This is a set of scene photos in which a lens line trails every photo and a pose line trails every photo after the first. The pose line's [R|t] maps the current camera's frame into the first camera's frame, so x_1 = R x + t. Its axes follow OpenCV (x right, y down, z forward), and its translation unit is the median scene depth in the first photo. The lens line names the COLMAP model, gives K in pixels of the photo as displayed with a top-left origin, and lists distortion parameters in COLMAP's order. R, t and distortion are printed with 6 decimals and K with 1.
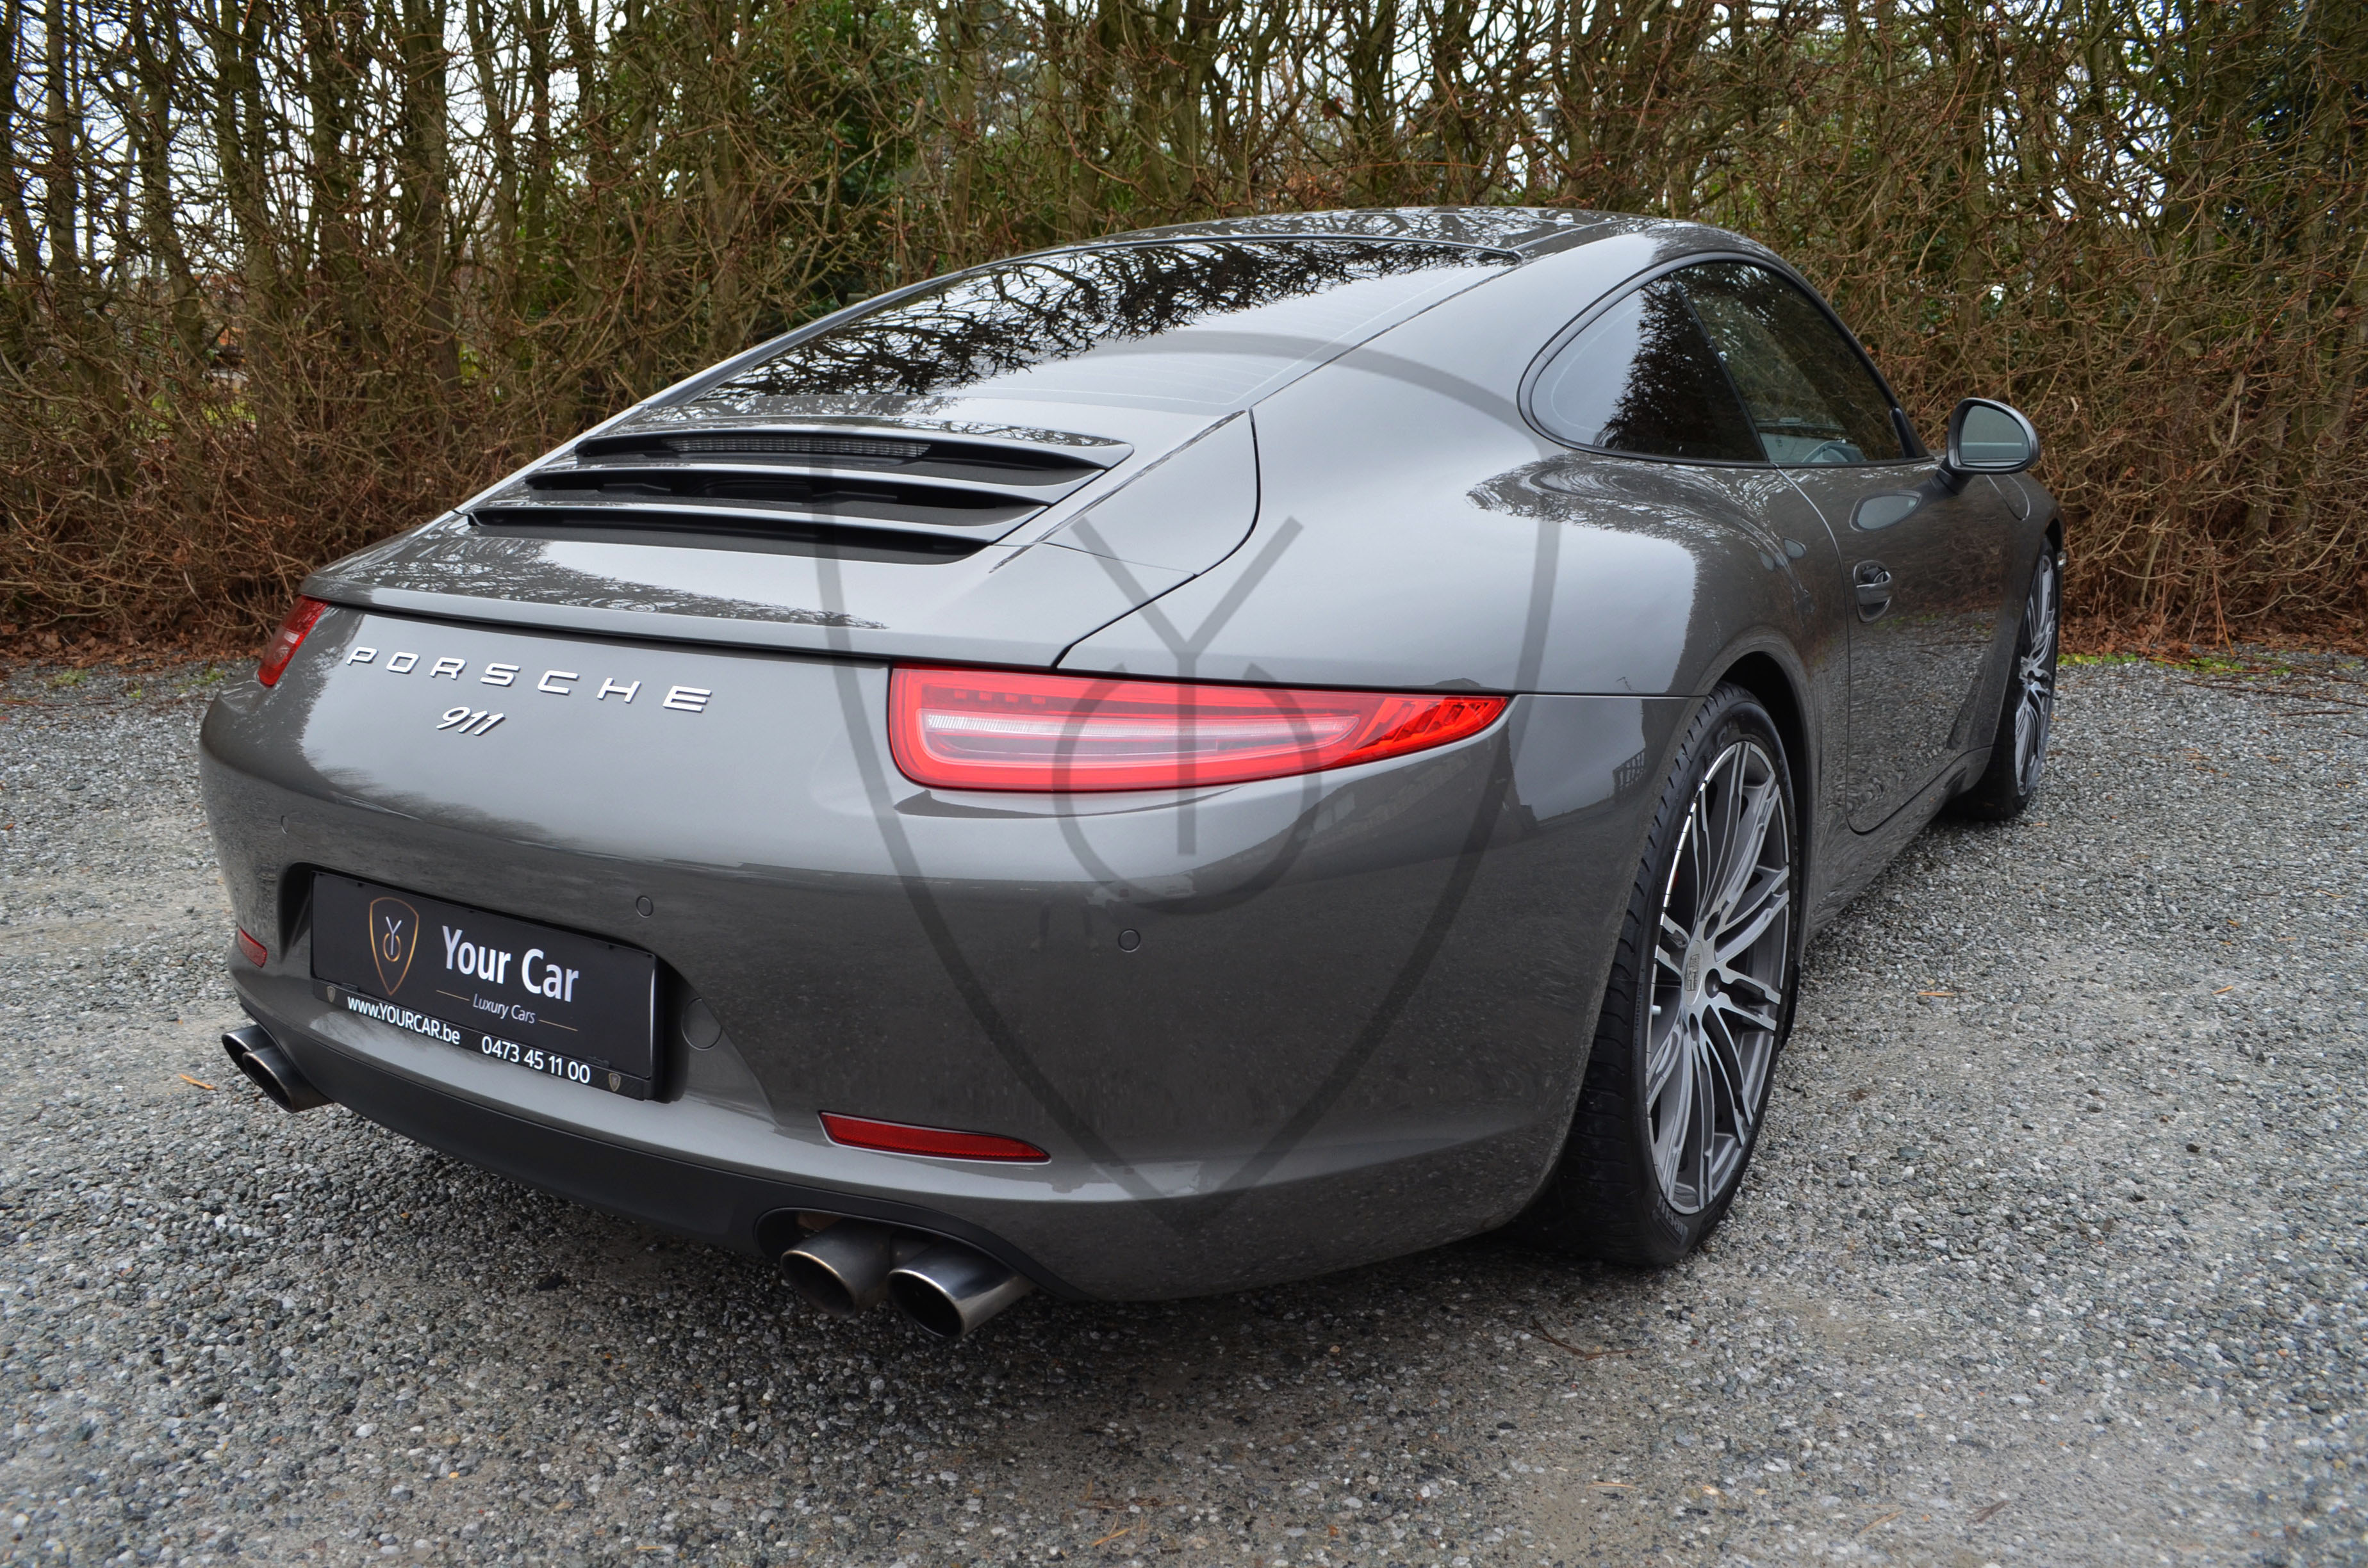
lens RADIAL K [[1855.1, 0, 1188.4], [0, 1855.1, 795.2], [0, 0, 1]] dist [-0.085055, 0.017585]
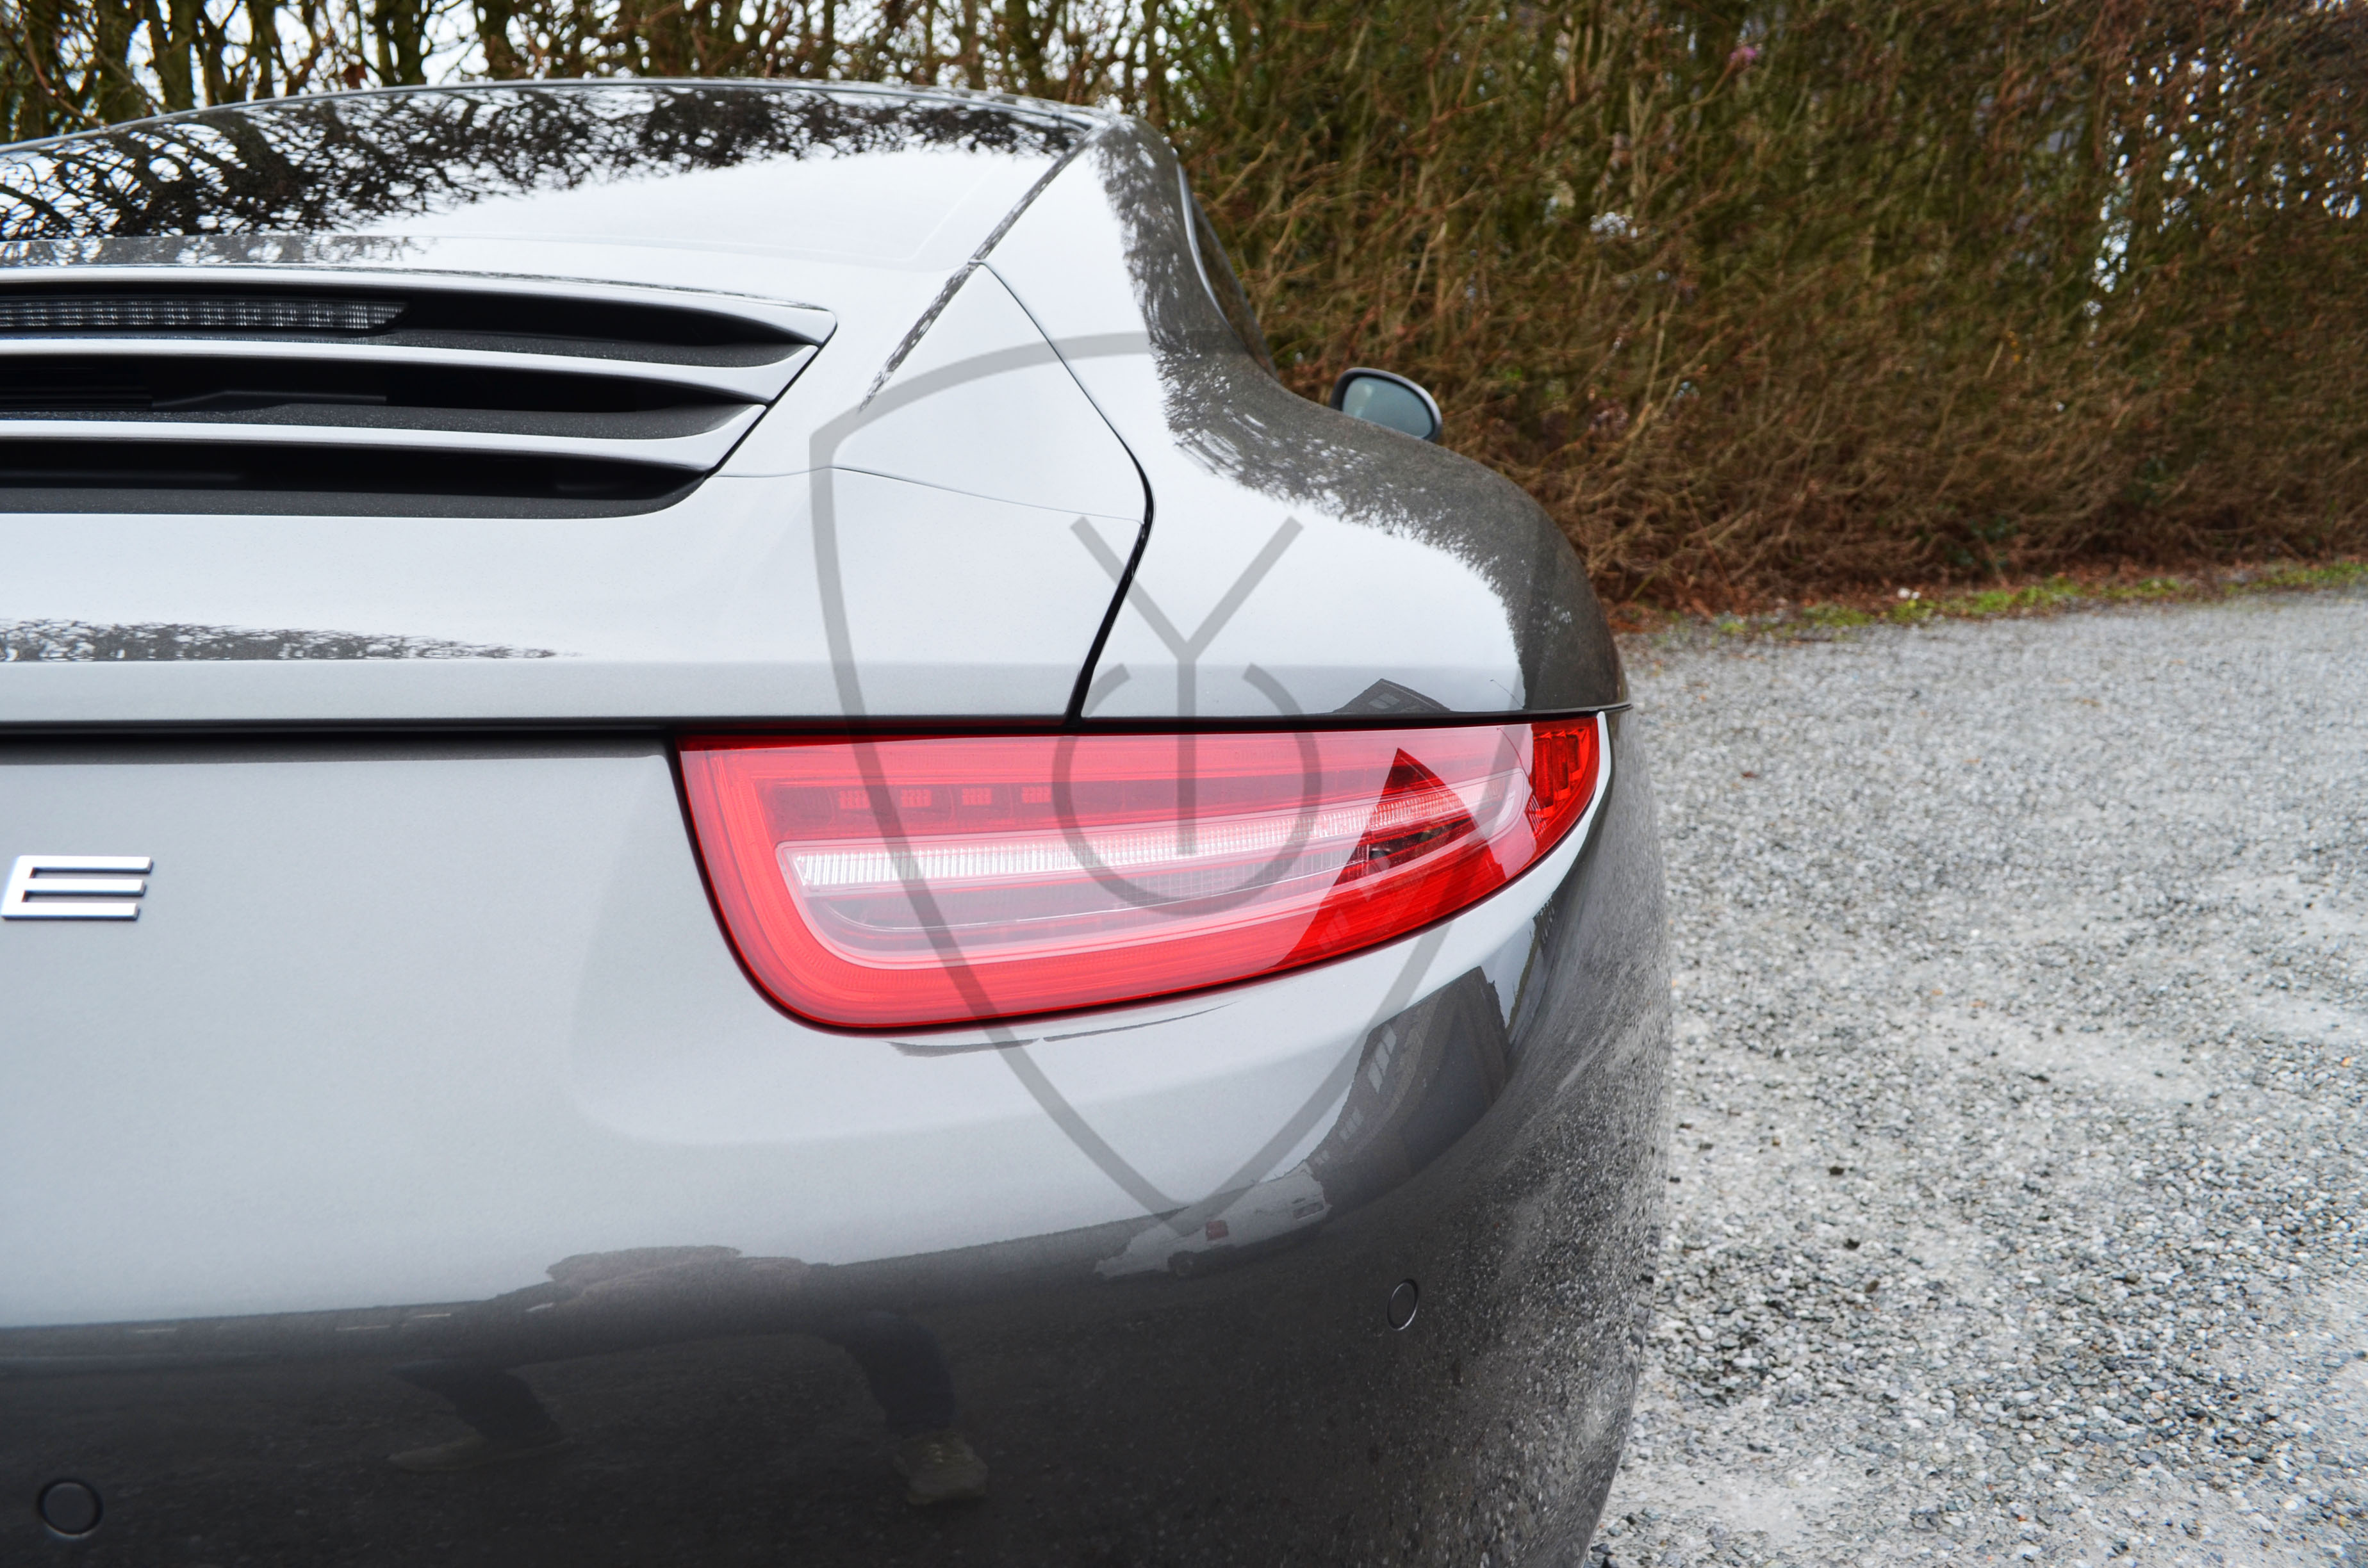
lens RADIAL K [[1855.1, 0, 1188.4], [0, 1855.1, 795.2], [0, 0, 1]] dist [-0.085055, 0.017585]
pose [[0.849178, -0.097759, 0.518980, -0.201997], [0.110630, 0.993842, 0.006190, -0.036354], [-0.516389, 0.052159, 0.854764, 0.442136]]
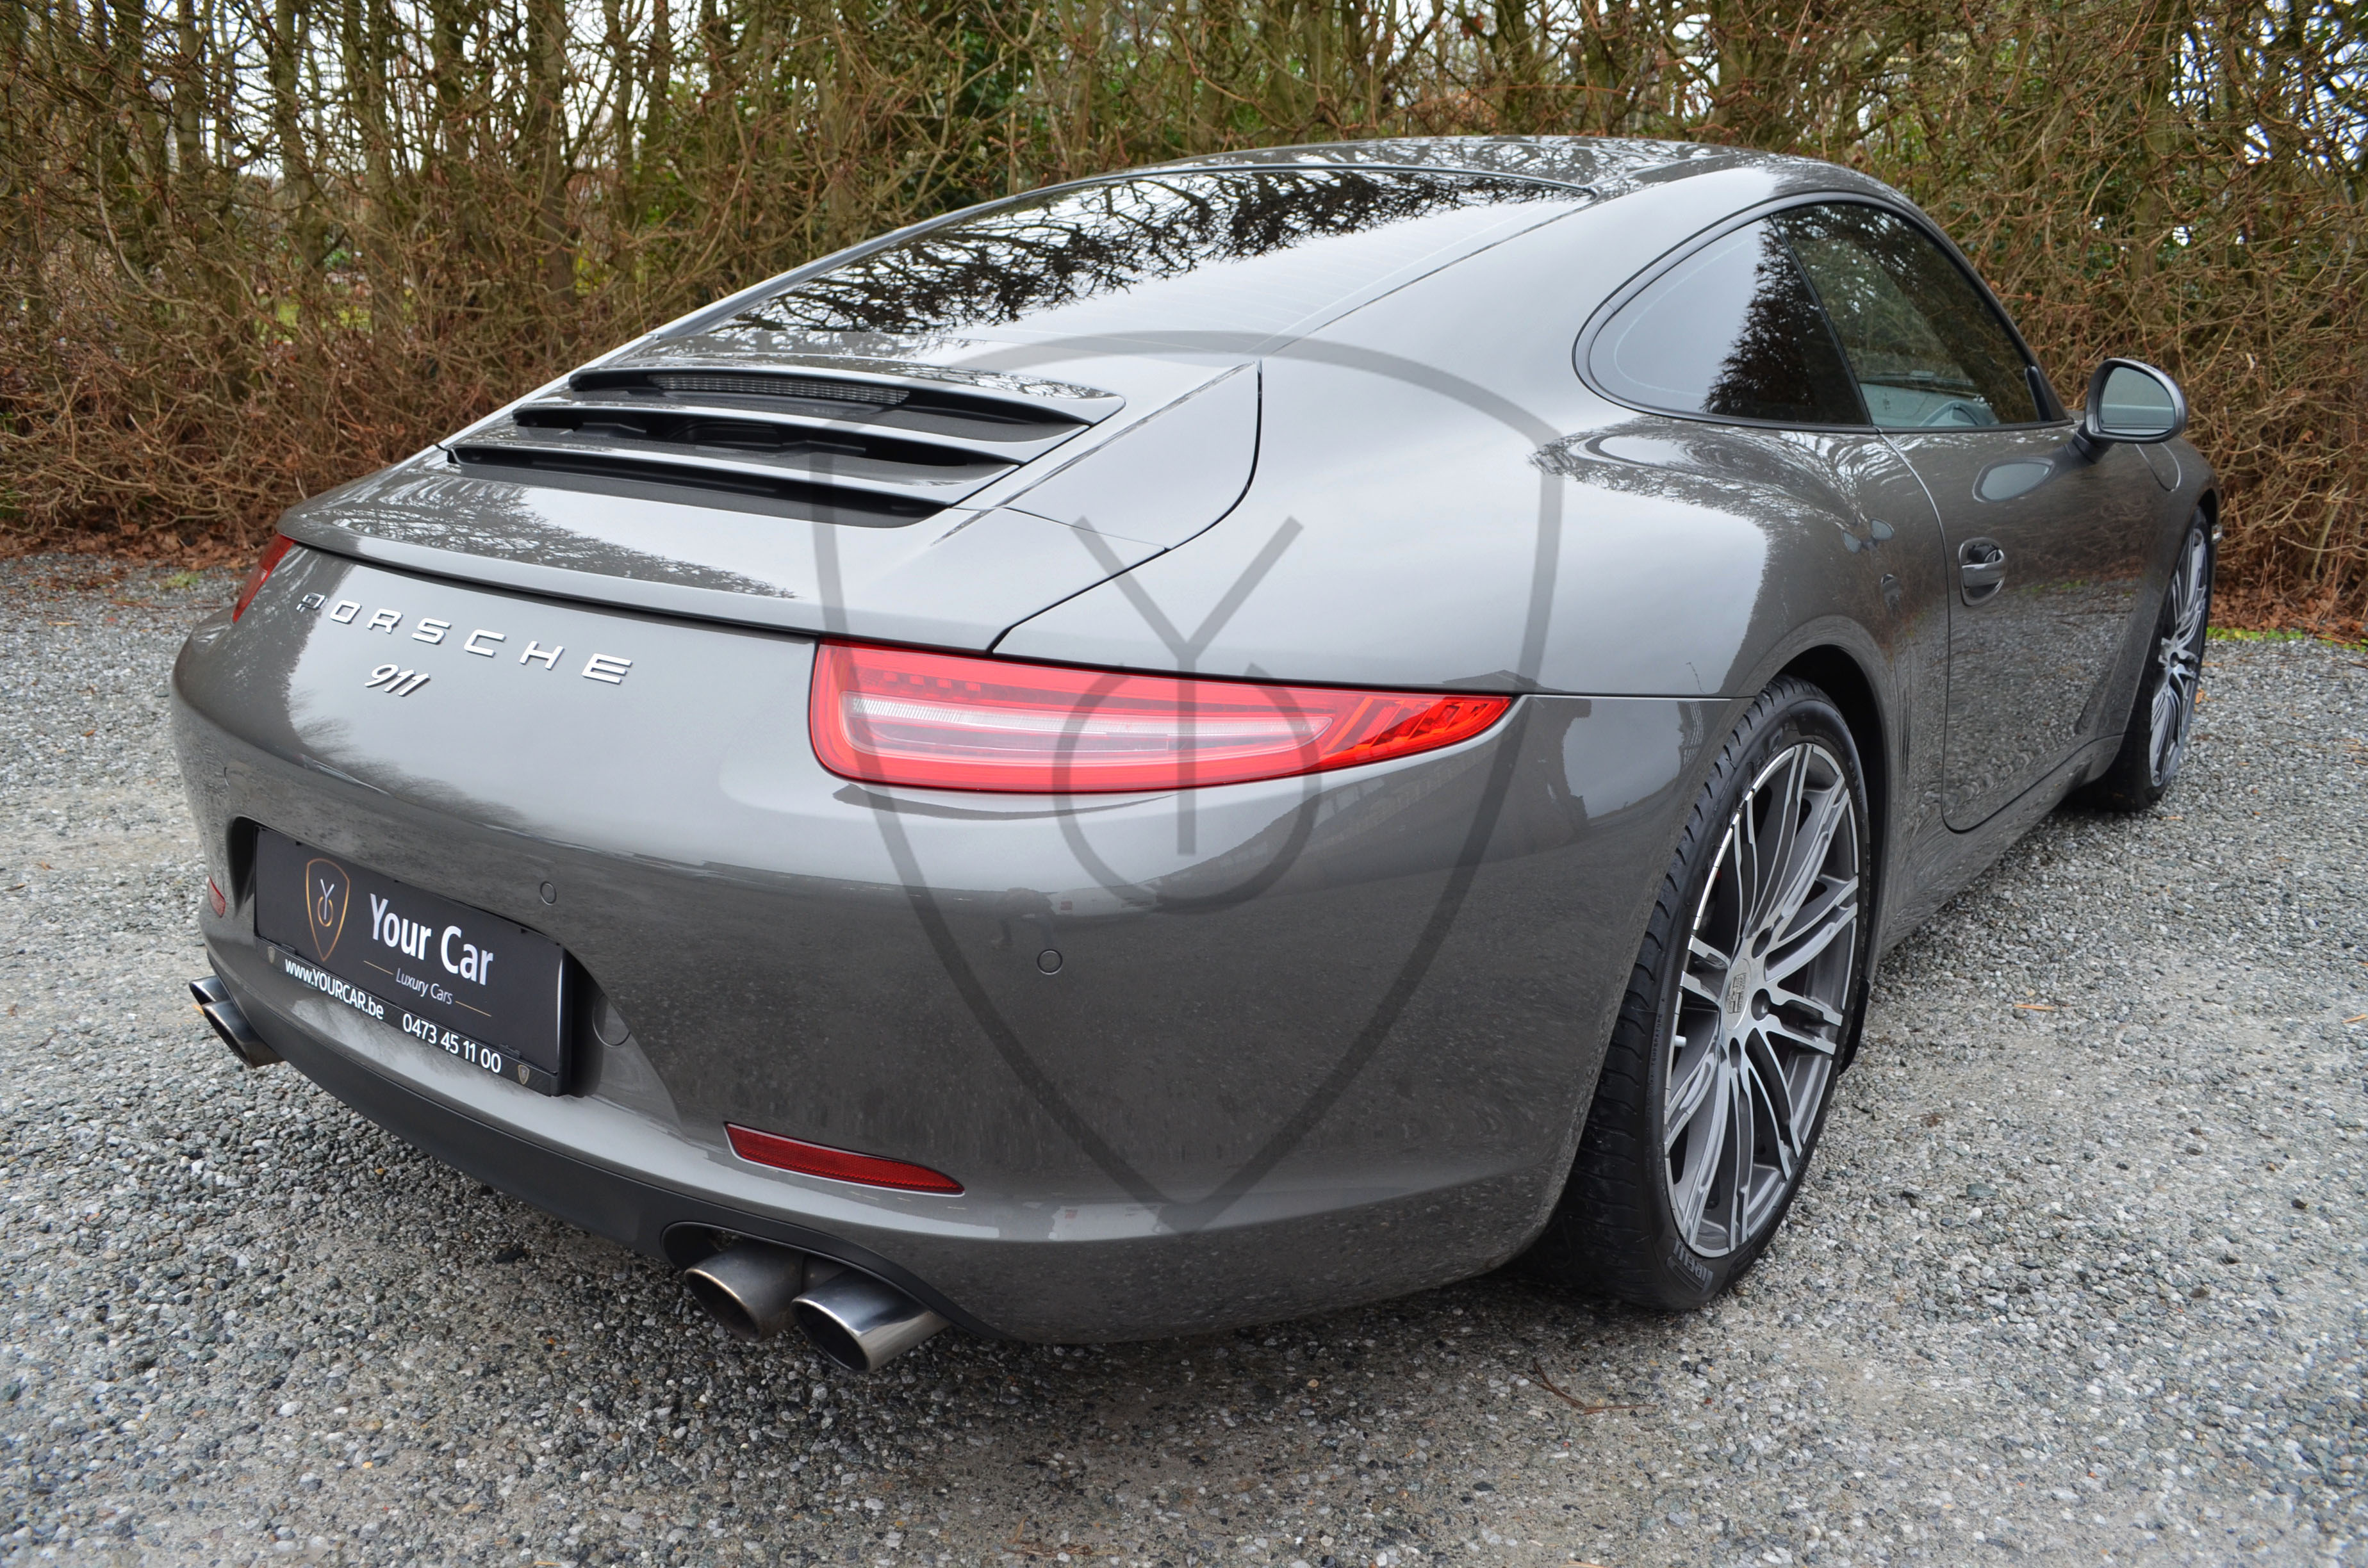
lens RADIAL K [[1855.1, 0, 1188.4], [0, 1855.1, 795.2], [0, 0, 1]] dist [-0.085055, 0.017585]
pose [[0.996159, 0.042739, -0.076430, 0.069337], [-0.039524, 0.998289, 0.043083, -0.030287], [0.078141, -0.039897, 0.996144, 0.076410]]
